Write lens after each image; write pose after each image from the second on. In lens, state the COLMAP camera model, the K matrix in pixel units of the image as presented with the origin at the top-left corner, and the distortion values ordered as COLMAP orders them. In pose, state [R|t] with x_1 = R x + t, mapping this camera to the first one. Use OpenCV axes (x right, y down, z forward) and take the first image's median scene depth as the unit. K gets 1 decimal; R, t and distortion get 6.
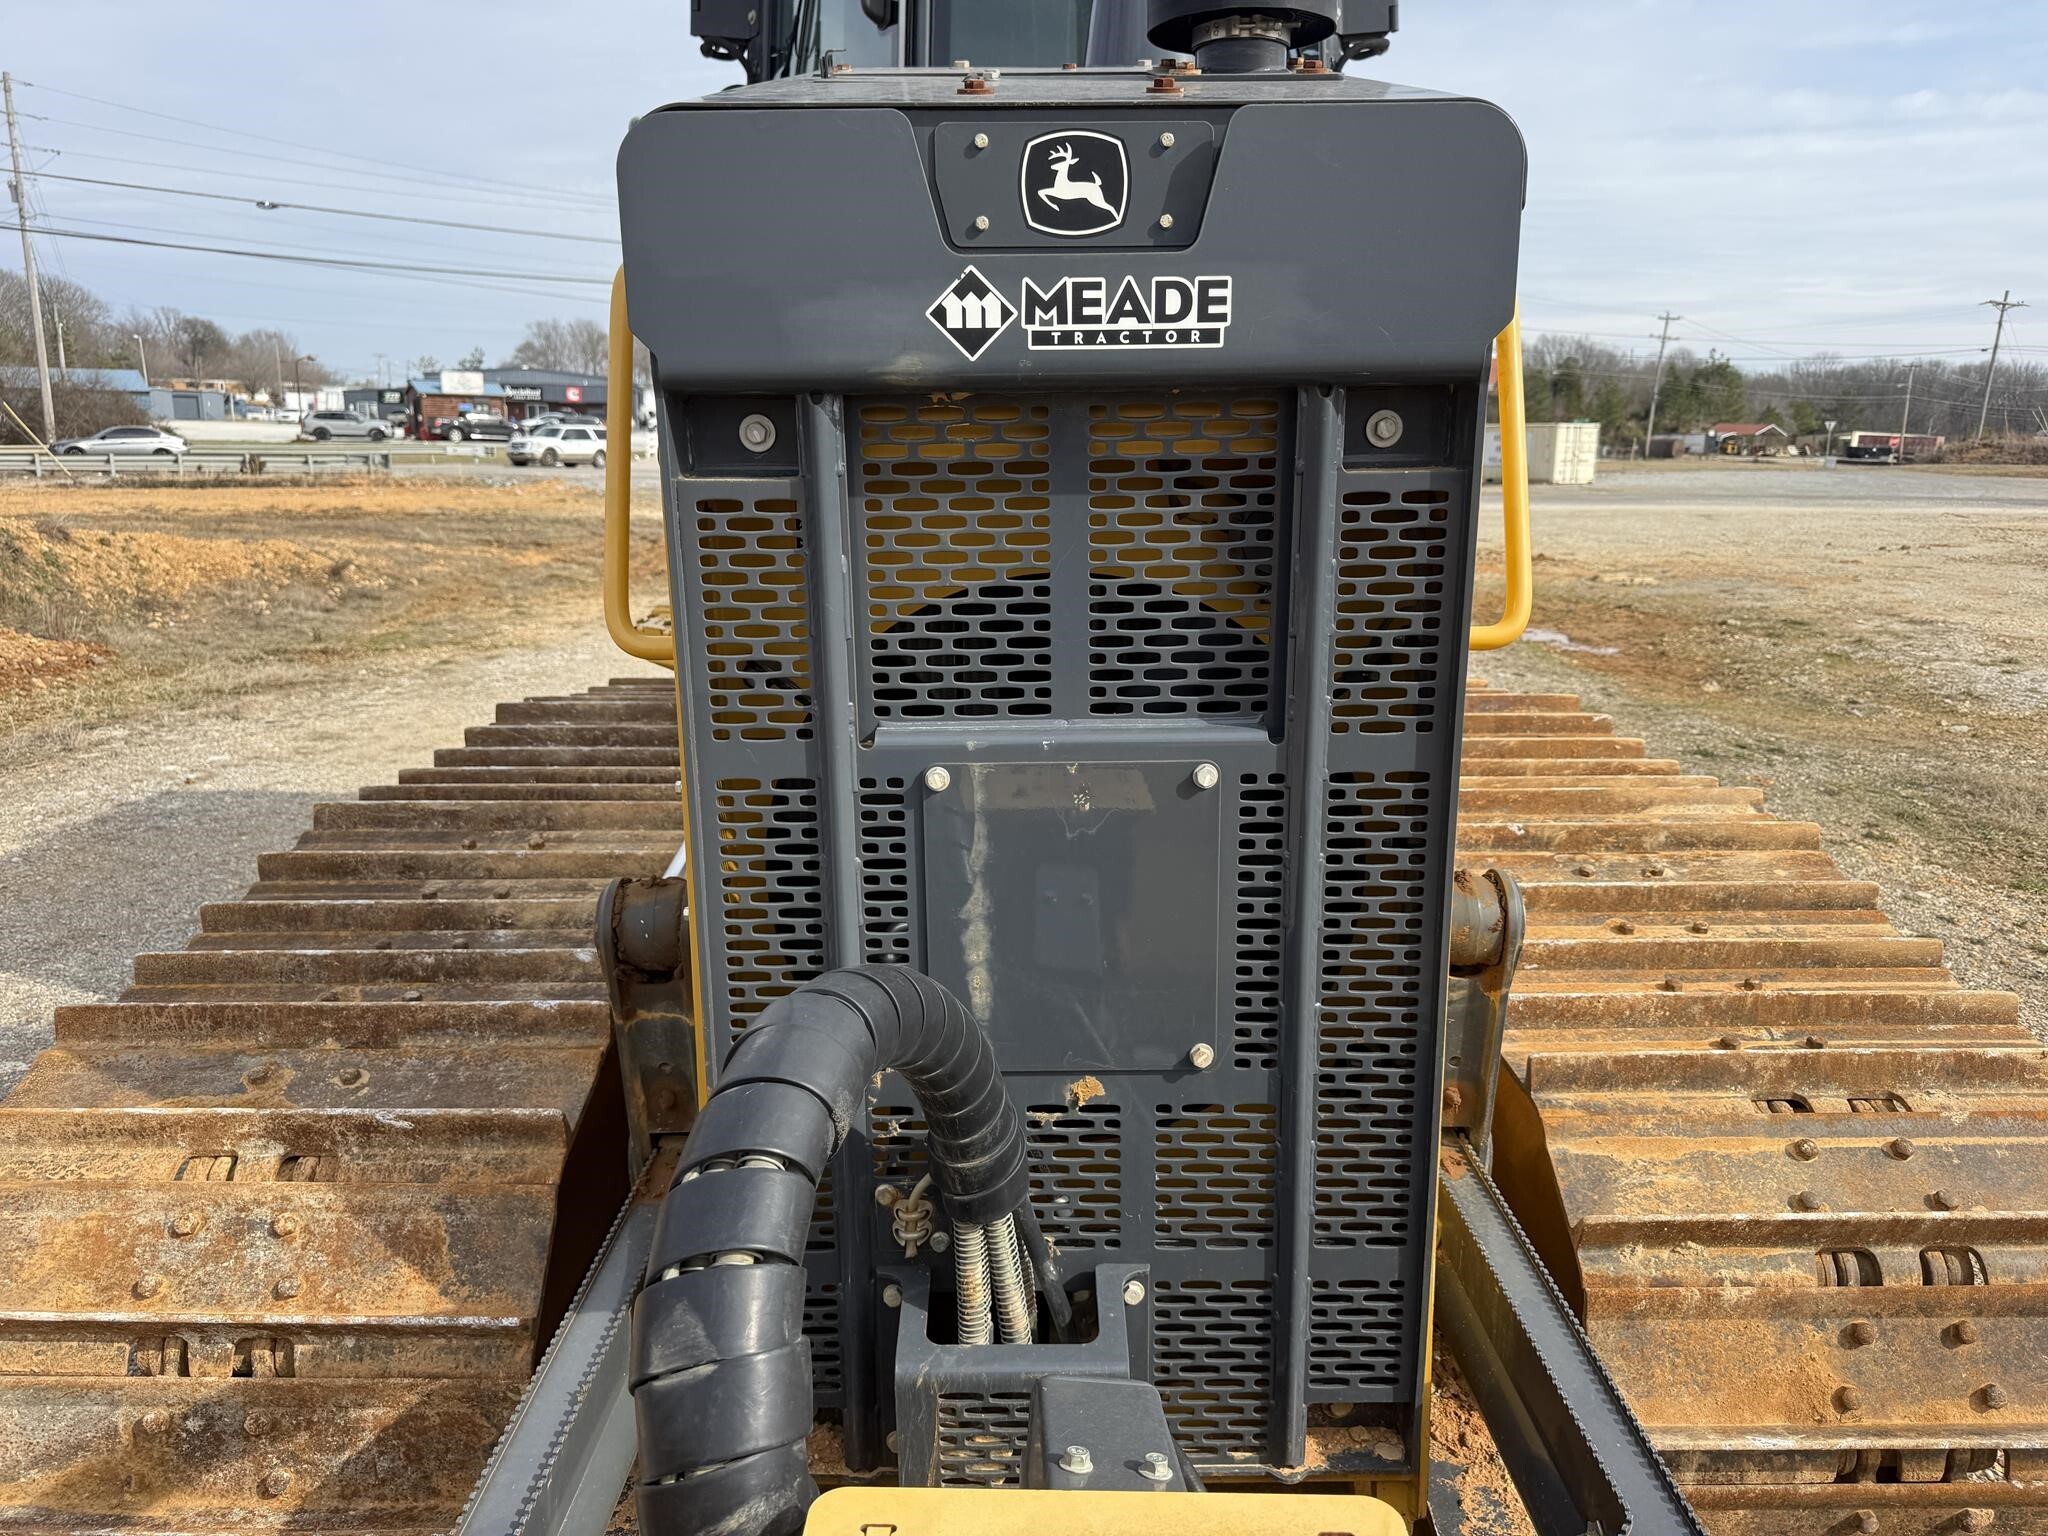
lens RADIAL K [[1436.4, 0, 1024.0], [0, 1436.4, 768.0], [0, 0, 1]] dist [0.004129, -0.004669]
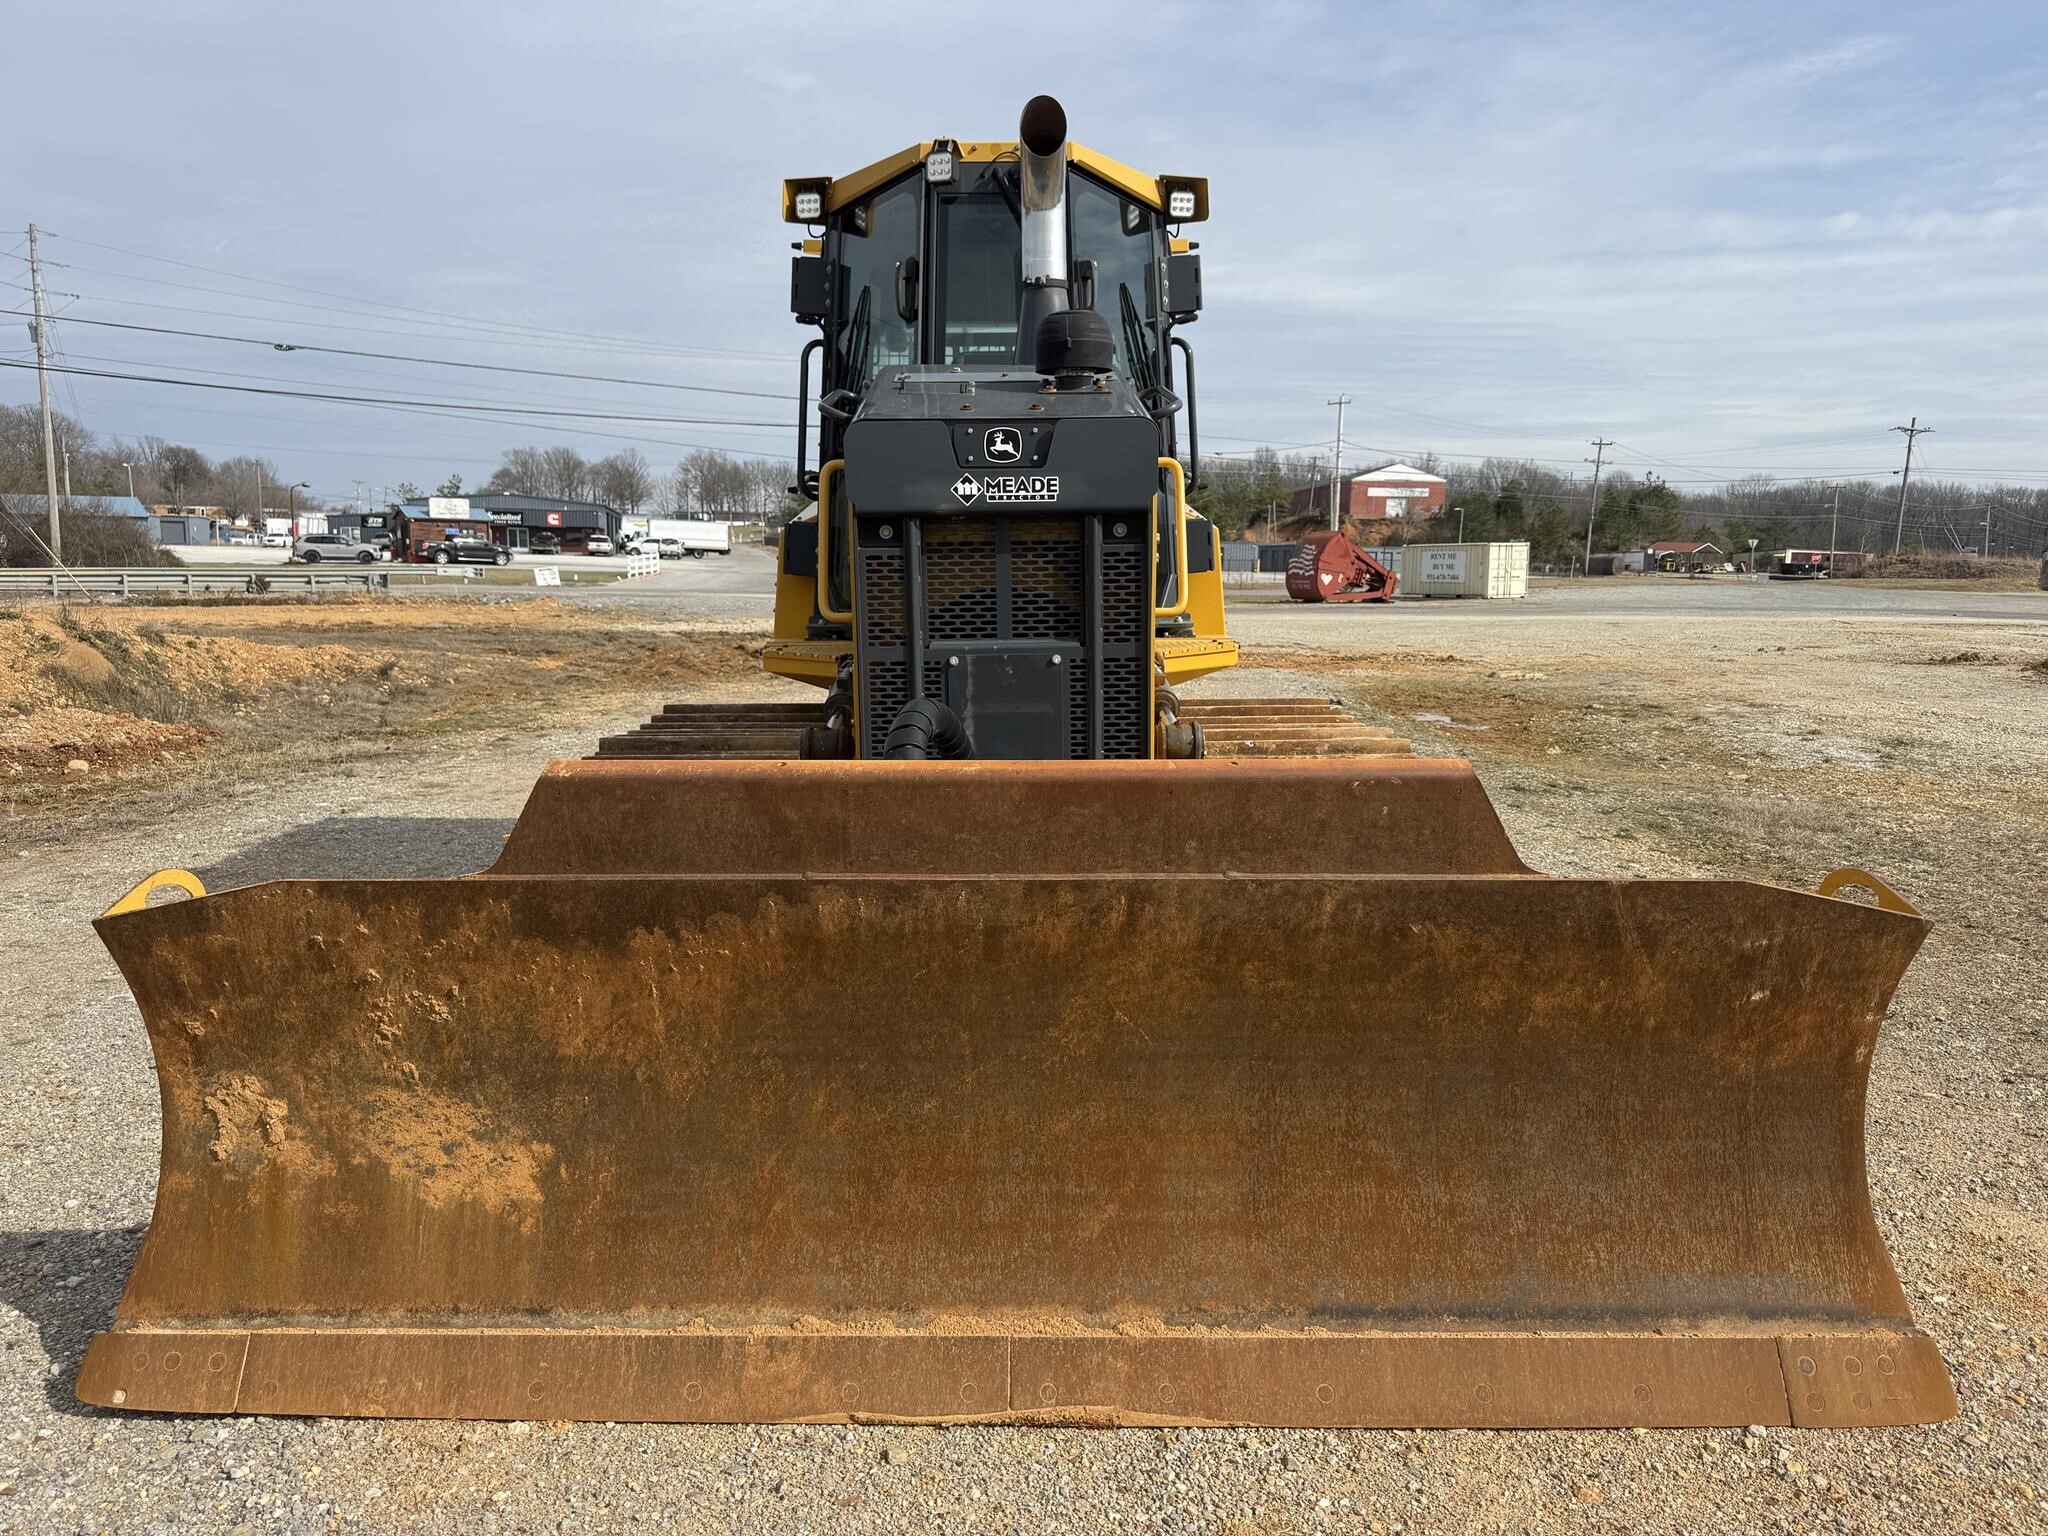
lens RADIAL K [[1430.2, 0, 1015.2], [0, 1430.2, 759.9], [0, 0, 1]] dist [0.036240, -0.045047]
pose [[0.999815, -0.006530, 0.018070, 0.000401], [0.008075, 0.996194, -0.086788, 0.037806], [-0.017434, 0.086918, 0.996063, -0.145039]]
